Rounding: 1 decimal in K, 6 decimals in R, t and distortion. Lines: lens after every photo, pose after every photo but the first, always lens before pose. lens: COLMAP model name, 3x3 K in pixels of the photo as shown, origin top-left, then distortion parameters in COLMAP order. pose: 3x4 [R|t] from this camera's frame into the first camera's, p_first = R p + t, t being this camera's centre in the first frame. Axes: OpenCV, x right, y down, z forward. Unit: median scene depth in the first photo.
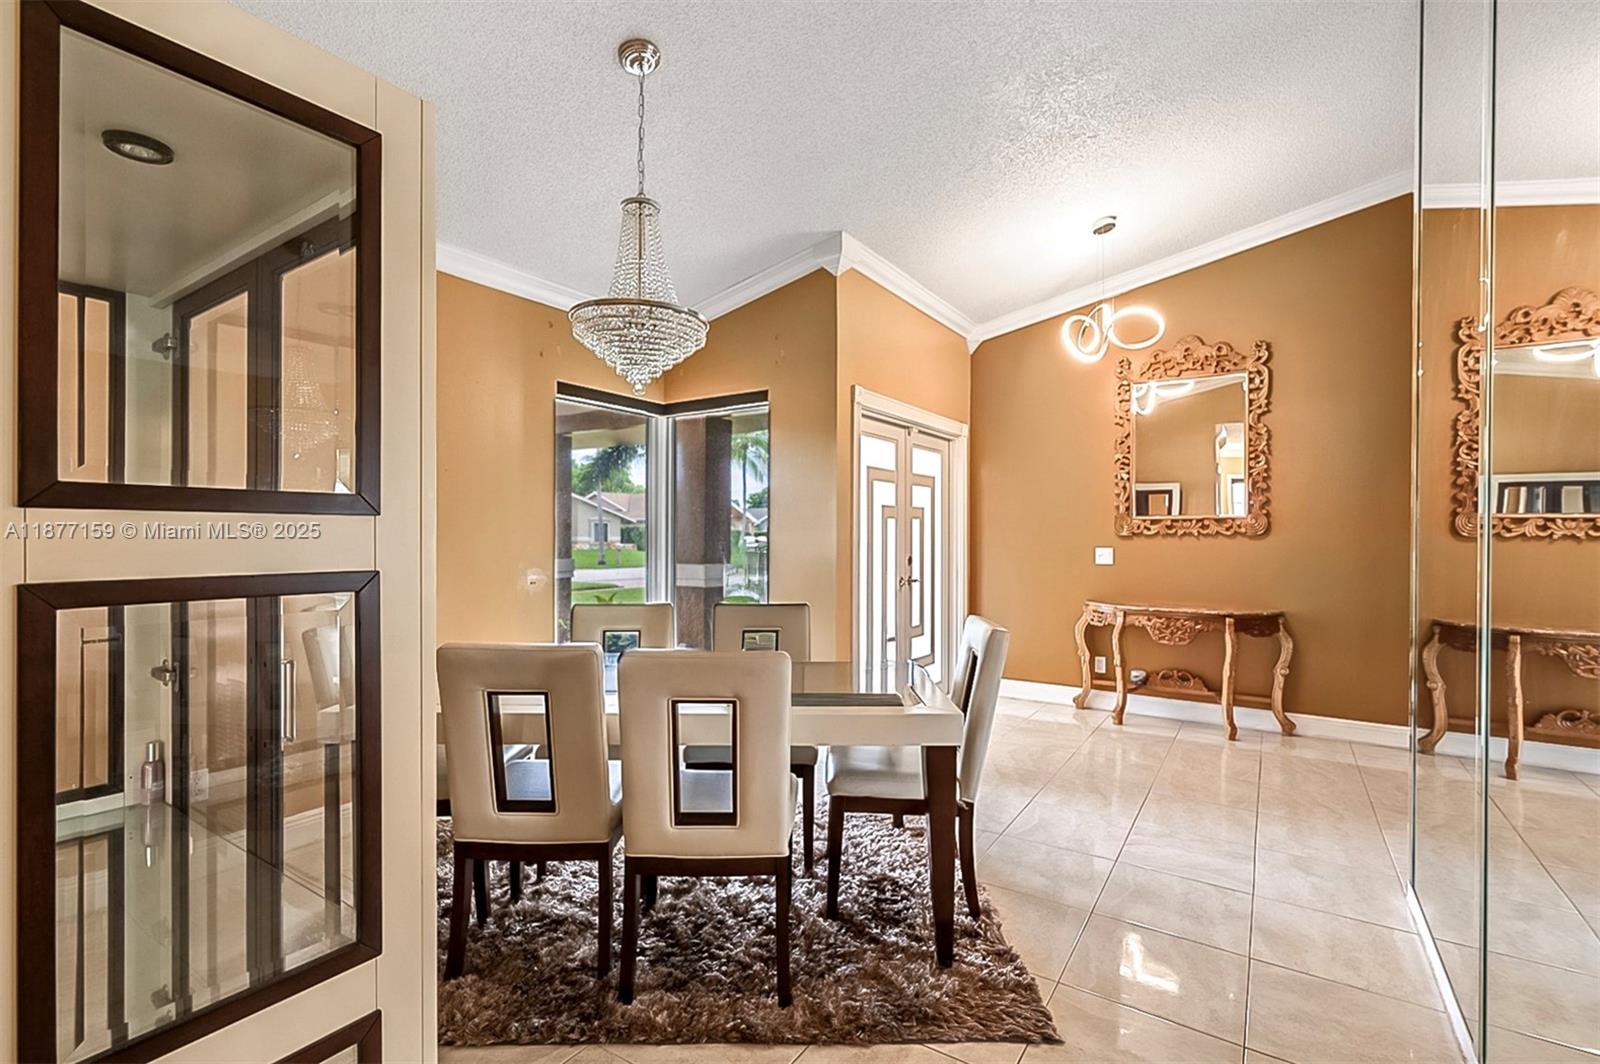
lens RADIAL K [[713.4, 0, 801.8], [0, 713.4, 537.3], [0, 0, 1]] dist [-0.004052, 0.000178]
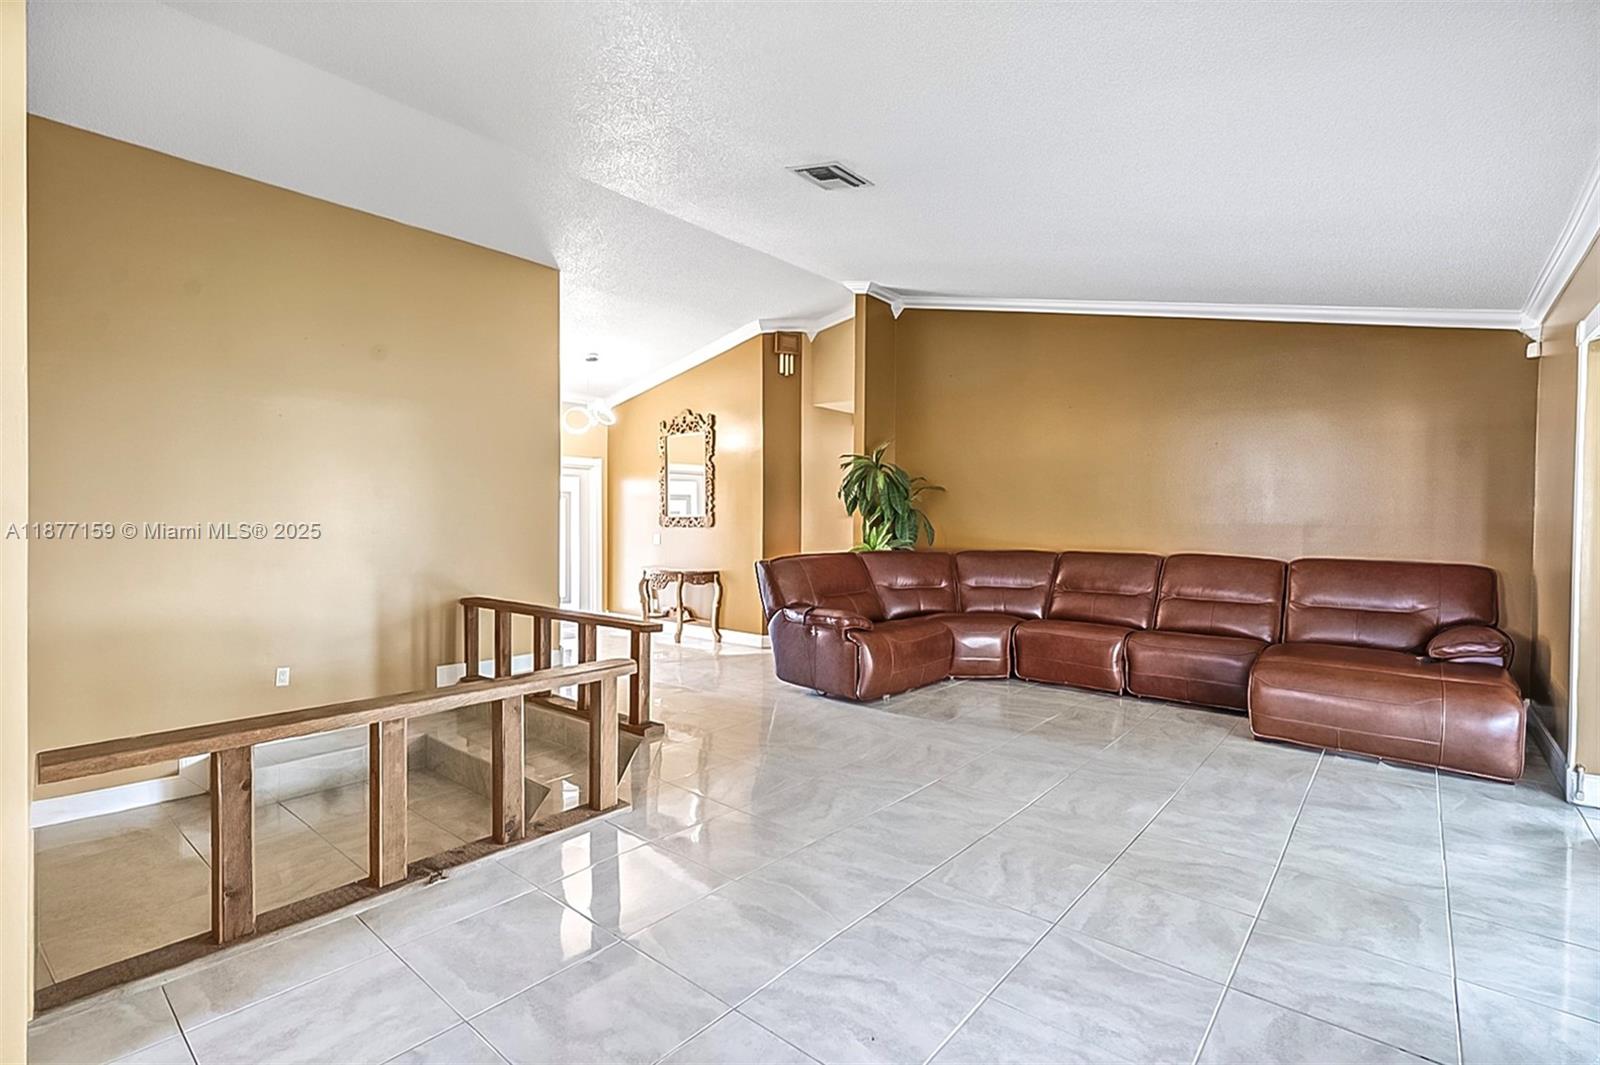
lens RADIAL K [[722.9, 0, 796.6], [0, 722.9, 529.4], [0, 0, 1]] dist [-0.002598, 0.000722]
pose [[0.992139, -0.004103, -0.125076, 1.085575], [0.004192, 0.999991, 0.000445, 0.003497], [0.125073, -0.000966, 0.992147, -0.720280]]
